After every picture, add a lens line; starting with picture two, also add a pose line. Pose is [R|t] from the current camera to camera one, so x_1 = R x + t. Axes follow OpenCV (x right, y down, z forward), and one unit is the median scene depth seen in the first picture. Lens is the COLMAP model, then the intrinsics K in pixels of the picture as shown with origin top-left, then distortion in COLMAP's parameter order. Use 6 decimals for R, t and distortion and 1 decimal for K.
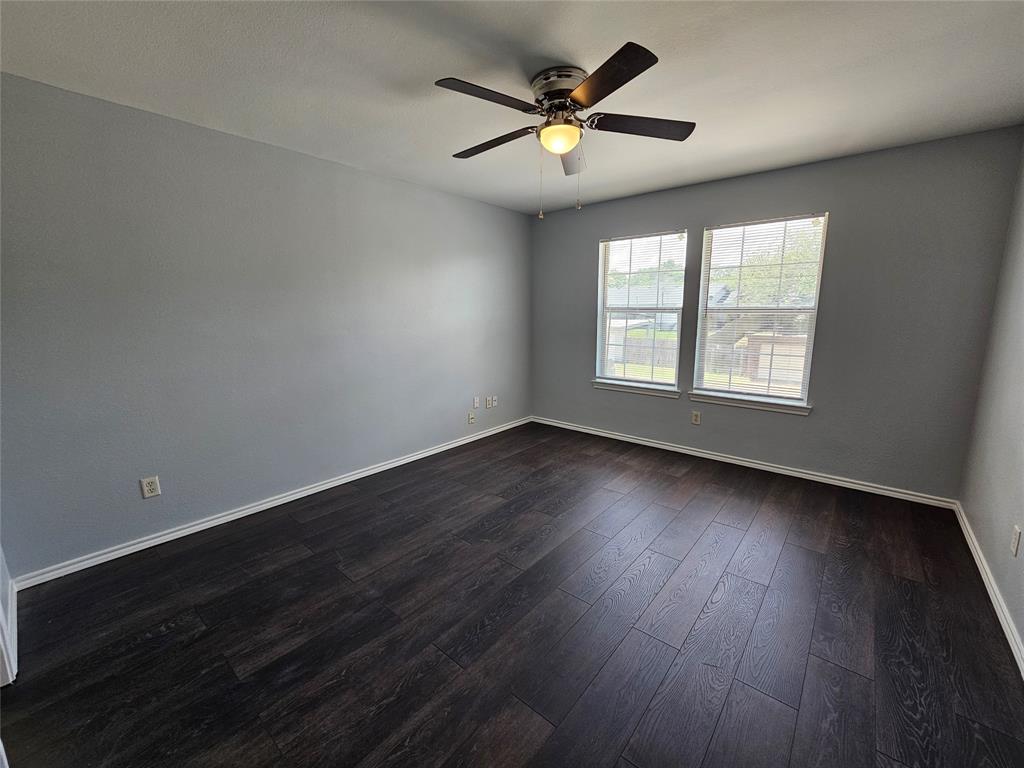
lens RADIAL K [[418.3, 0, 517.9], [0, 418.3, 385.8], [0, 0, 1]] dist [-0.001457, 0.000773]
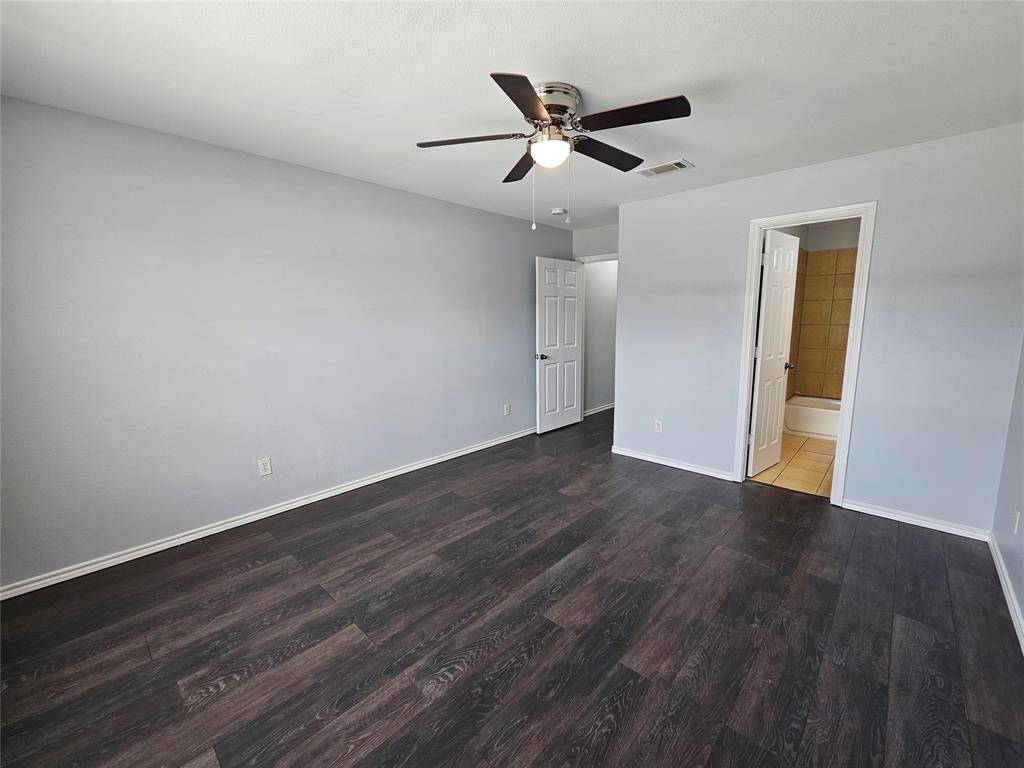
lens RADIAL K [[418.3, 0, 514.0], [0, 418.3, 383.4], [0, 0, 1]] dist [-0.001457, 0.000773]
pose [[-0.997891, 0.002915, 0.064852, 0.094465], [0.024157, 0.943925, 0.329276, -0.306089], [-0.060255, 0.330148, -0.942004, 1.627161]]
